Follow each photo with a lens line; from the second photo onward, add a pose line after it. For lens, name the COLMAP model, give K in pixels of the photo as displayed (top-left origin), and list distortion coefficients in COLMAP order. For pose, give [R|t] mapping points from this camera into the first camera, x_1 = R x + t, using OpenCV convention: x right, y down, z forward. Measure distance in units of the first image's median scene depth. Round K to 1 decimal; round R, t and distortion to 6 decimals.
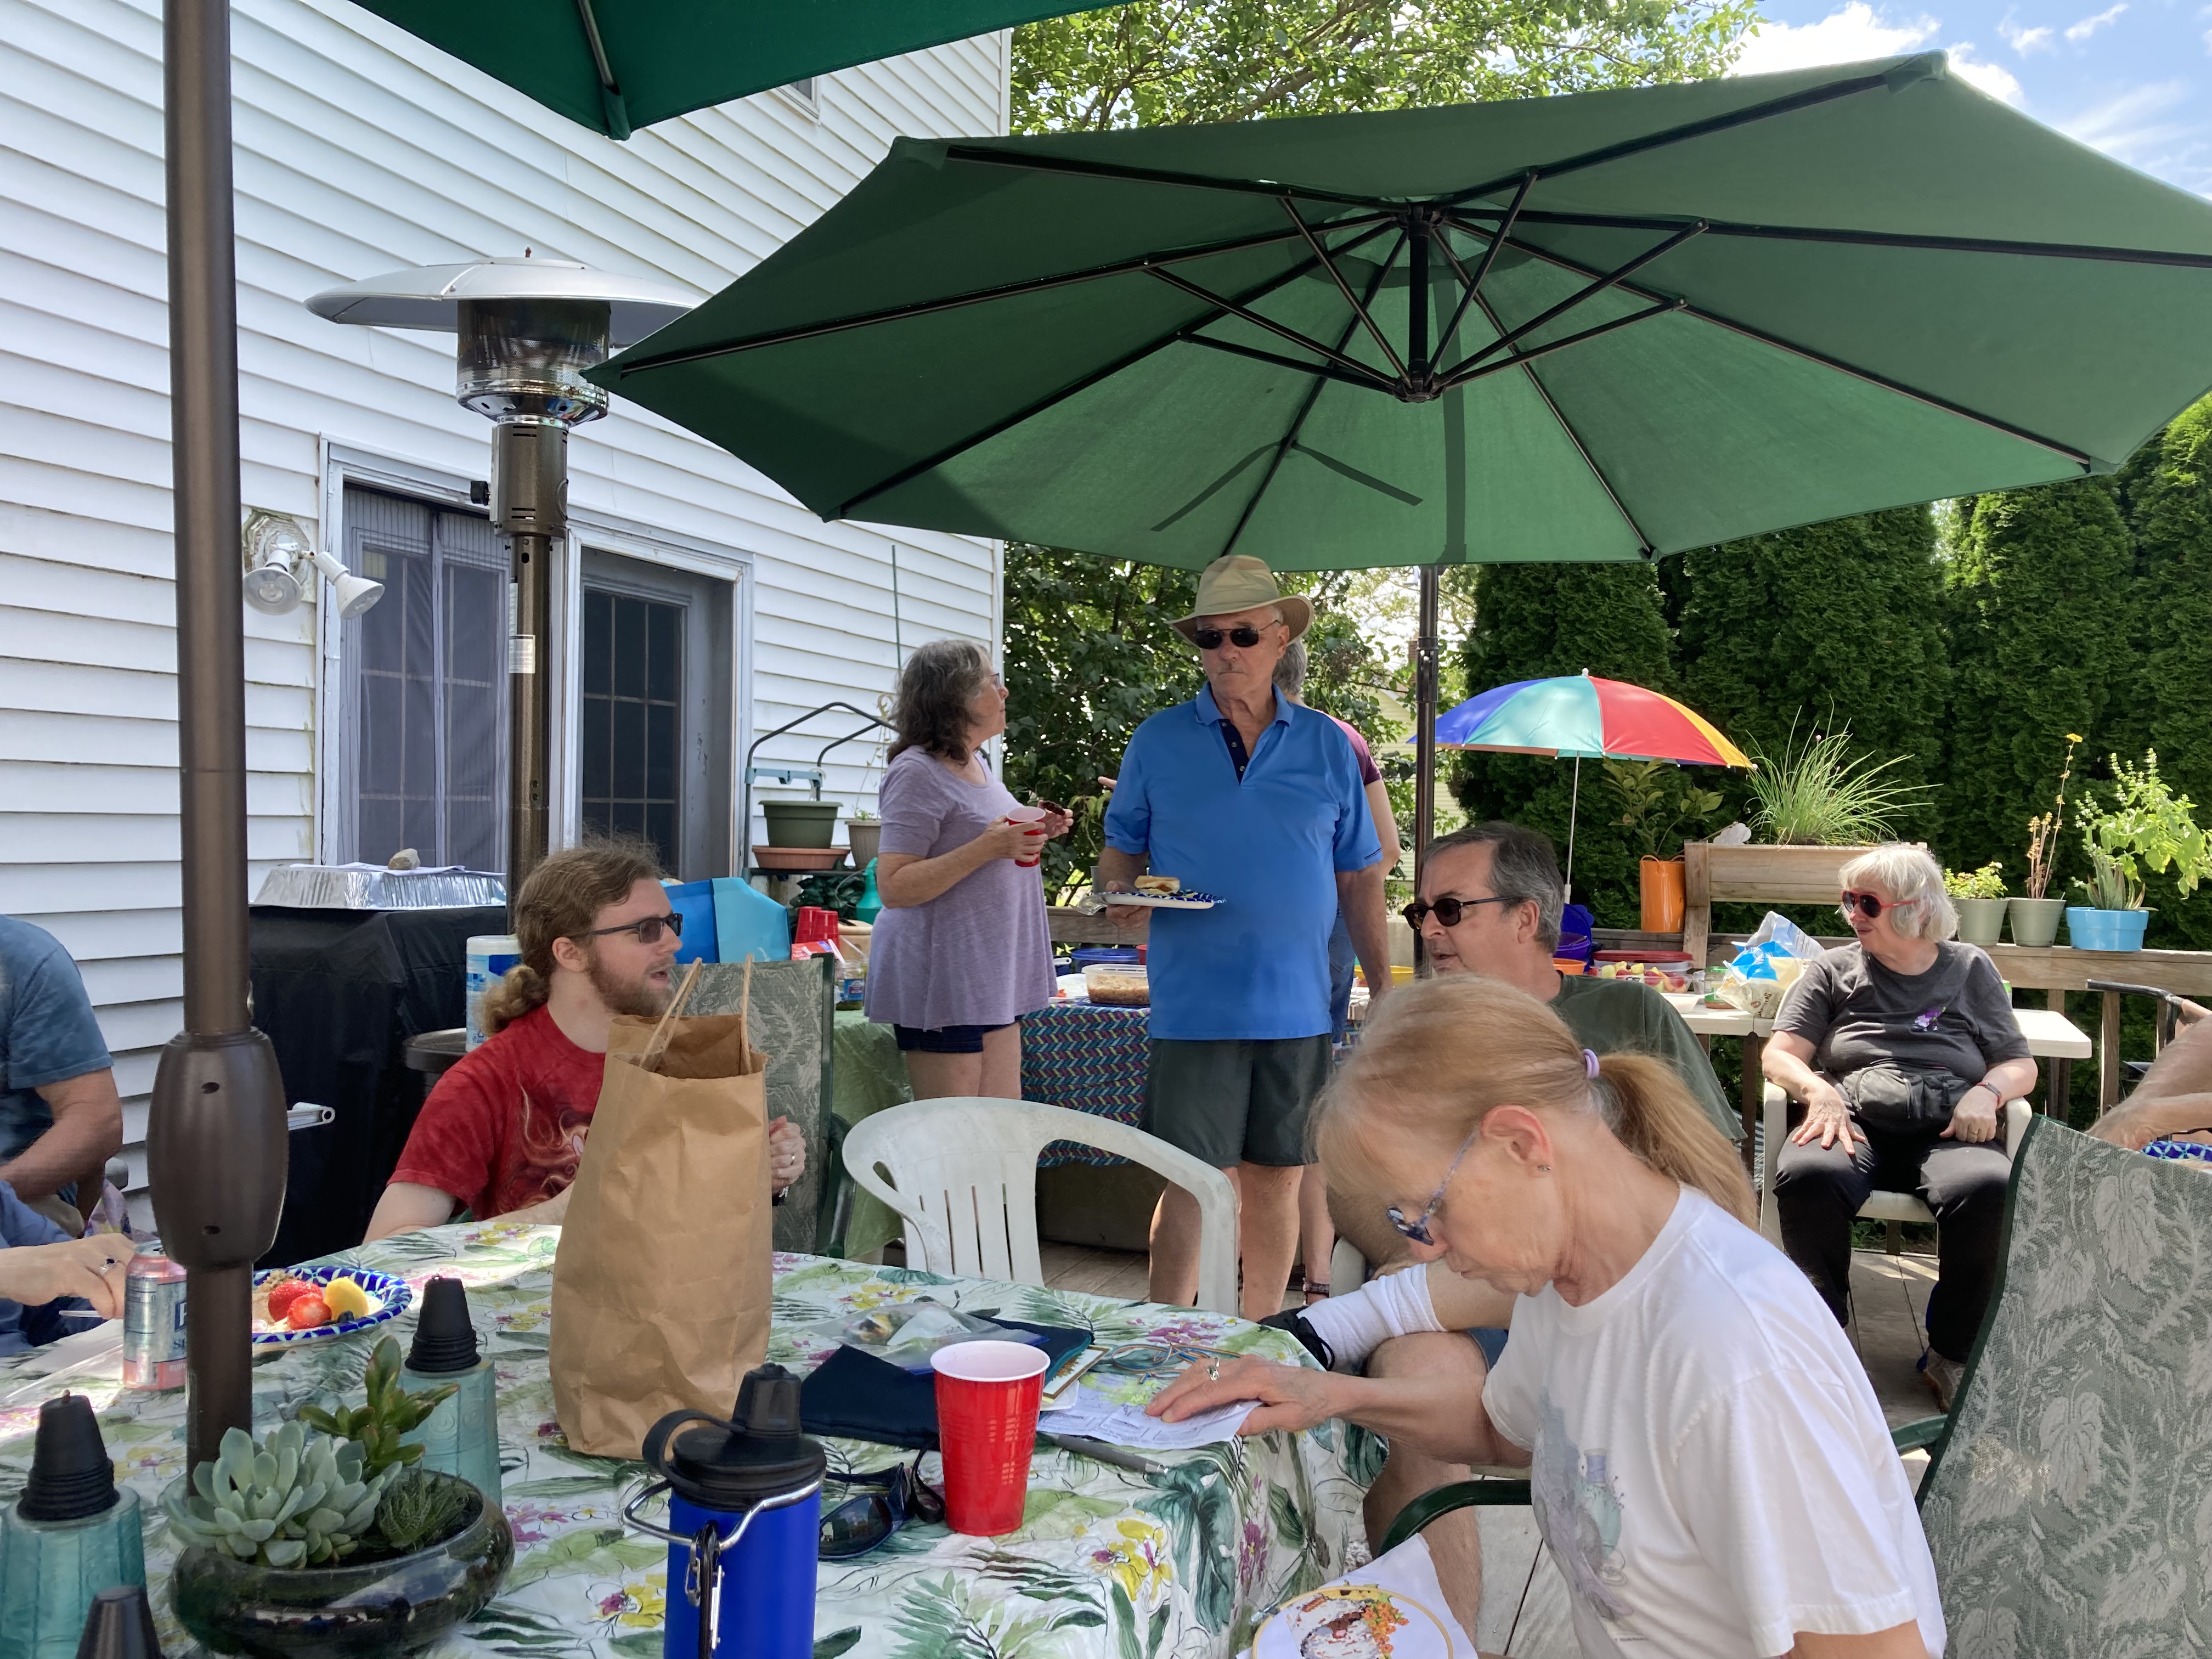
lens RADIAL K [[1843.8, 0, 1106.0], [0, 1843.8, 829.5], [0, 0, 1]] dist [0.040518, -0.001538]
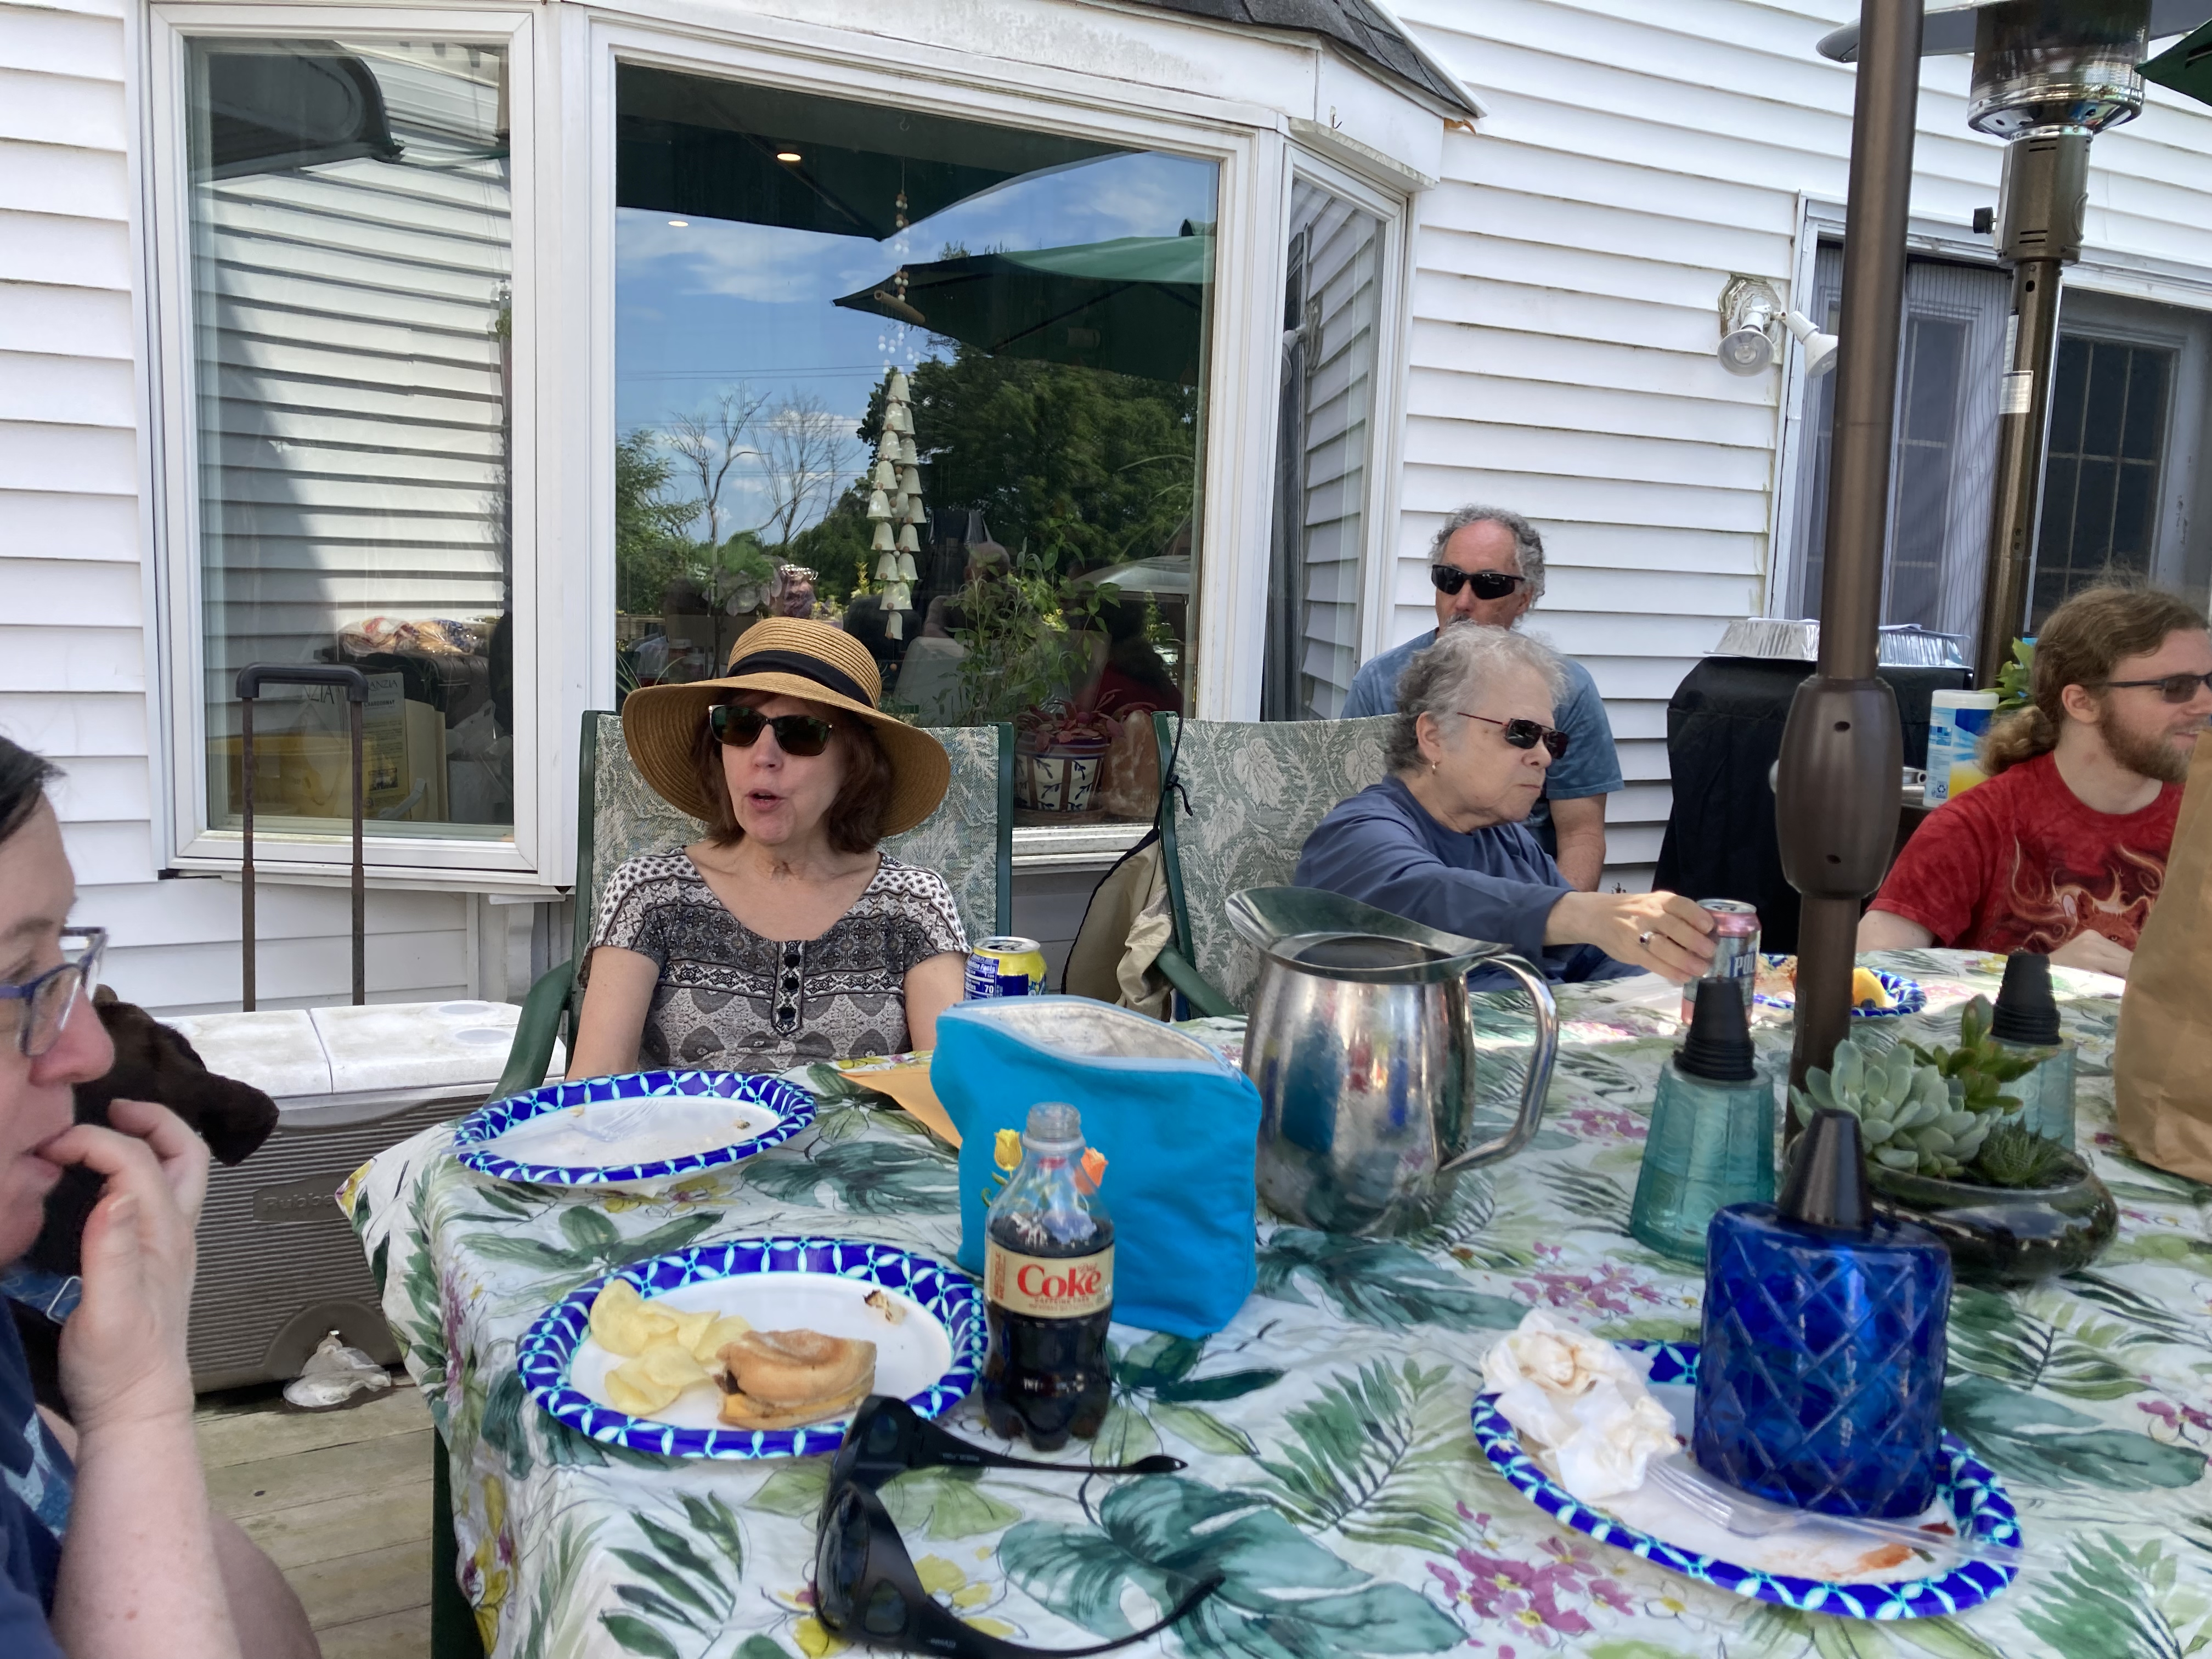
lens RADIAL K [[1835.6, 0, 1105.1], [0, 1835.6, 813.8], [0, 0, 1]] dist [0.056260, 0.007985]
pose [[0.760998, 0.090088, -0.642469, -0.034751], [-0.028385, 0.993987, 0.105758, 0.026724], [0.648133, -0.062245, 0.758979, -0.026070]]
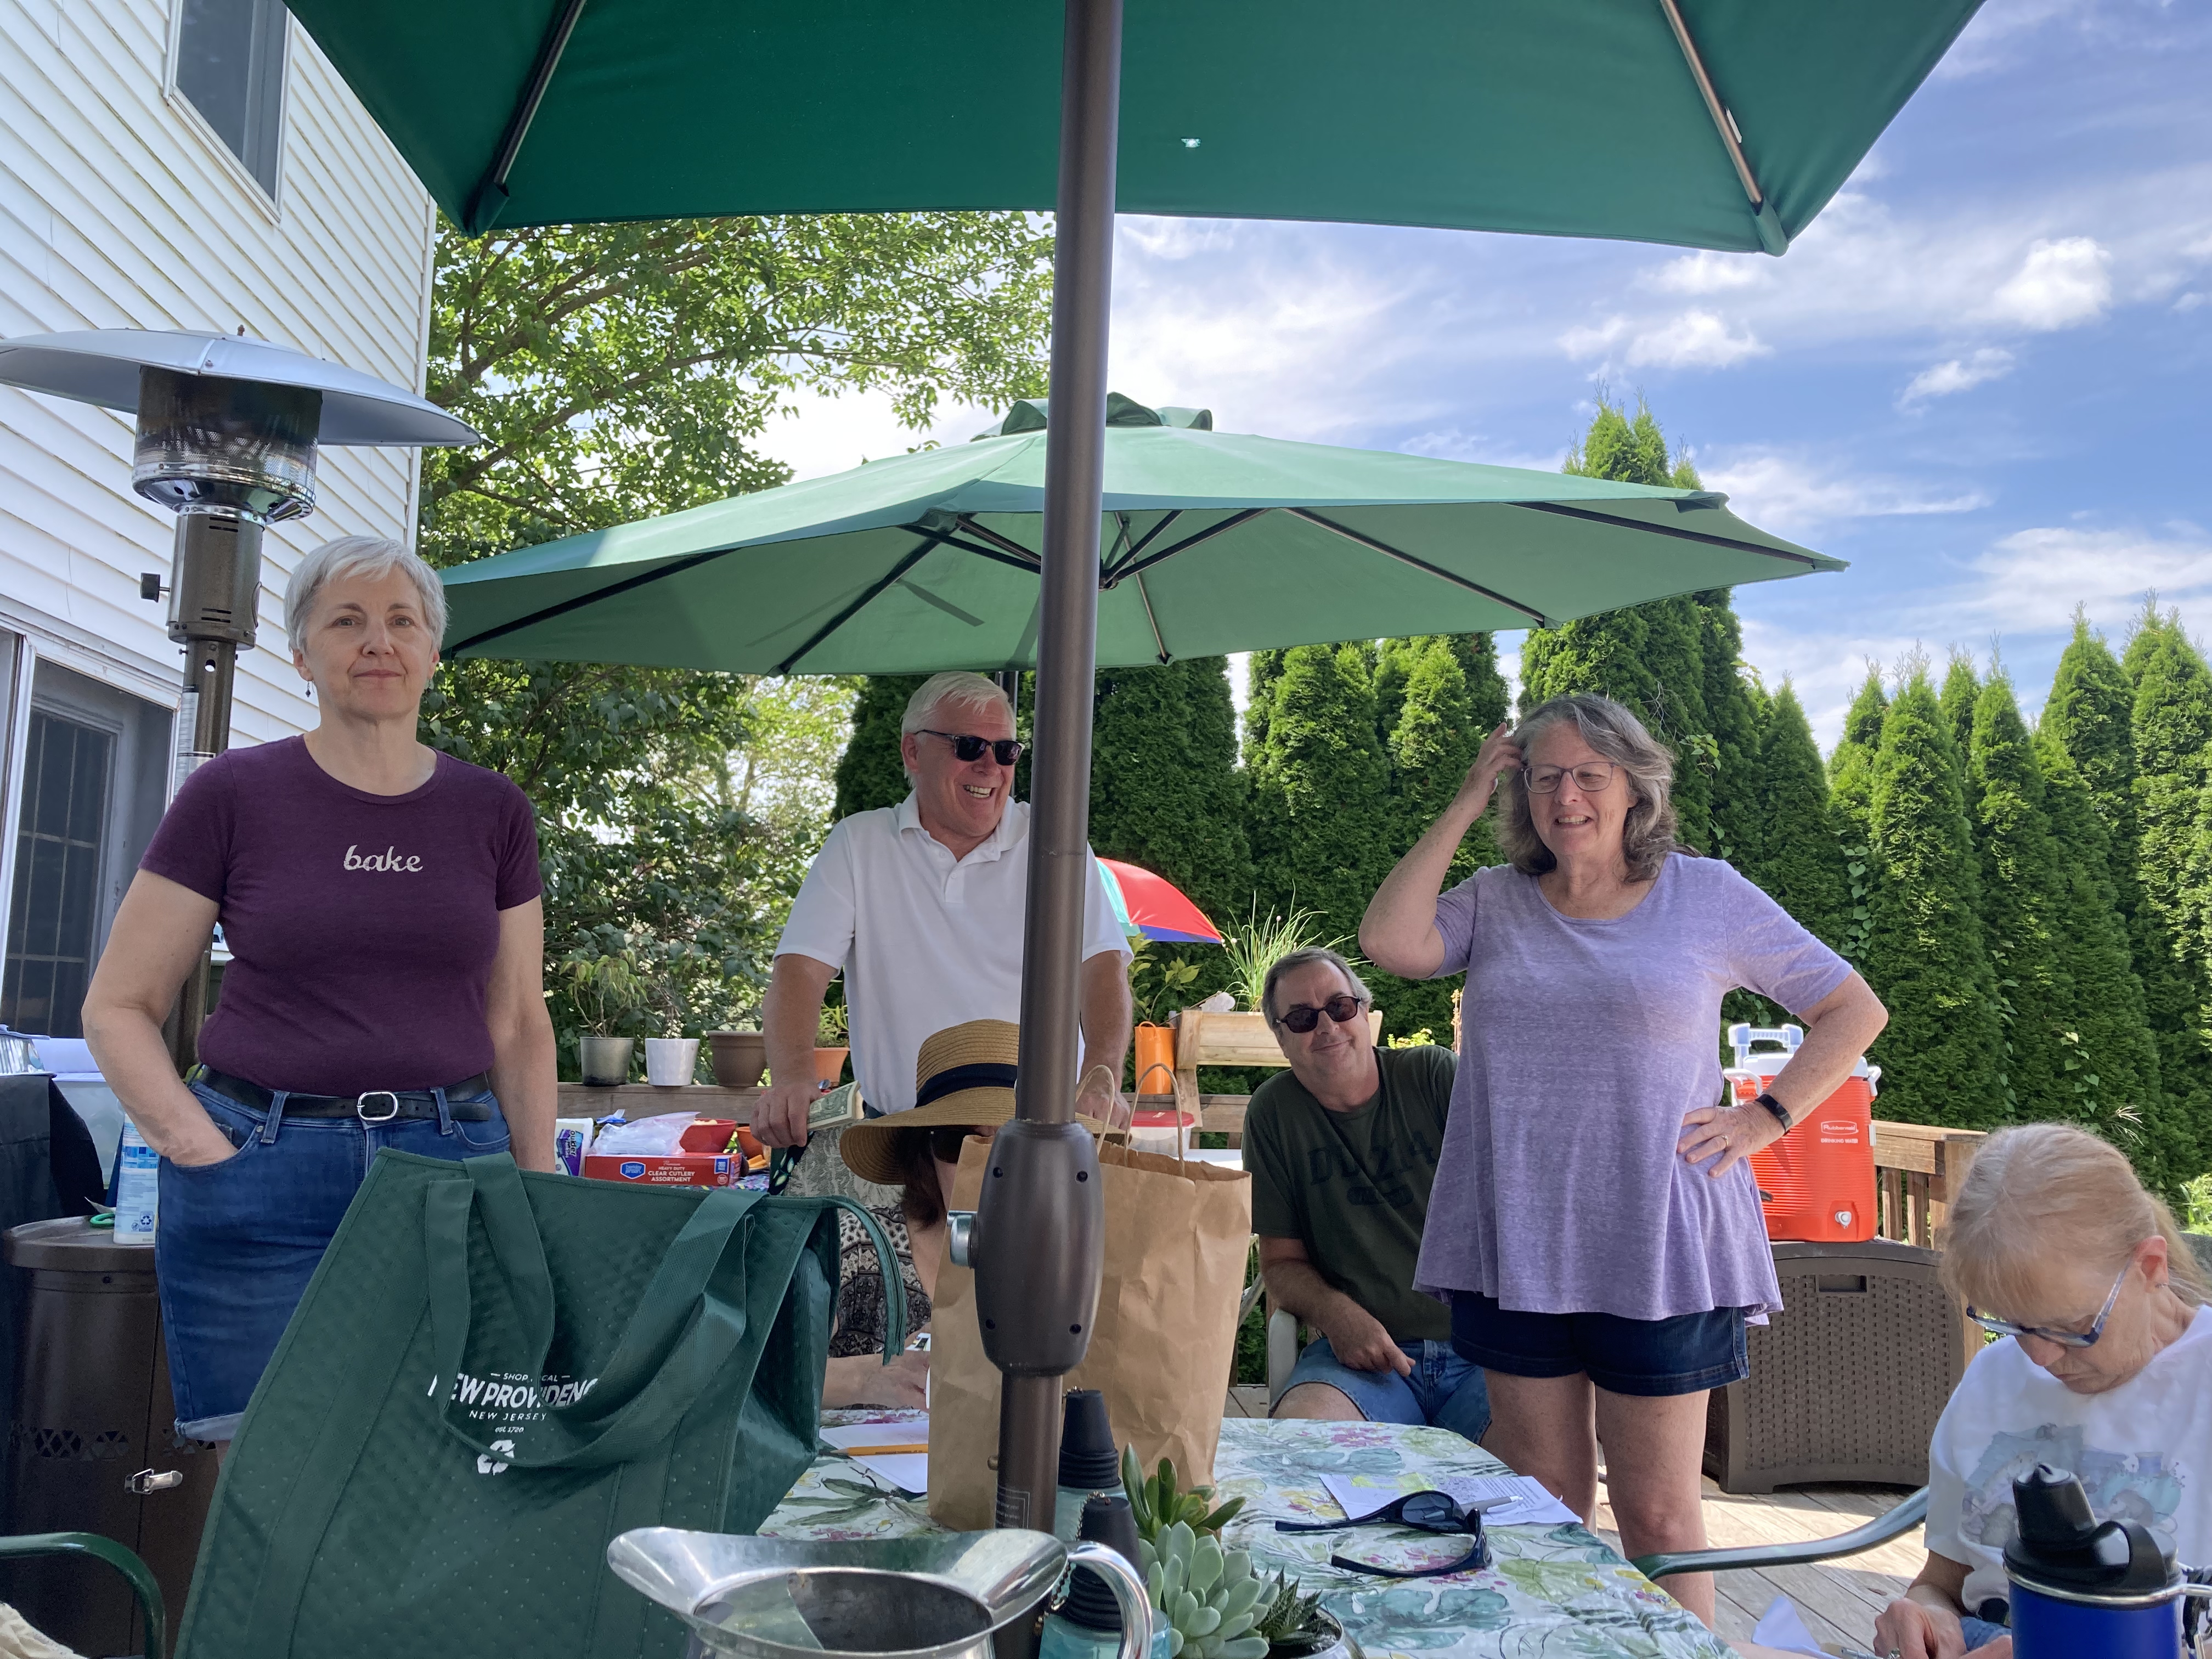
lens RADIAL K [[1854.5, 0, 1105.4], [0, 1854.5, 792.2], [0, 0, 1]] dist [0.005810, -0.002362]
pose [[0.901432, 0.054207, 0.429513, -0.271581], [-0.001640, 0.992550, -0.121823, 0.017277], [-0.432917, 0.109111, 0.894806, 0.034949]]
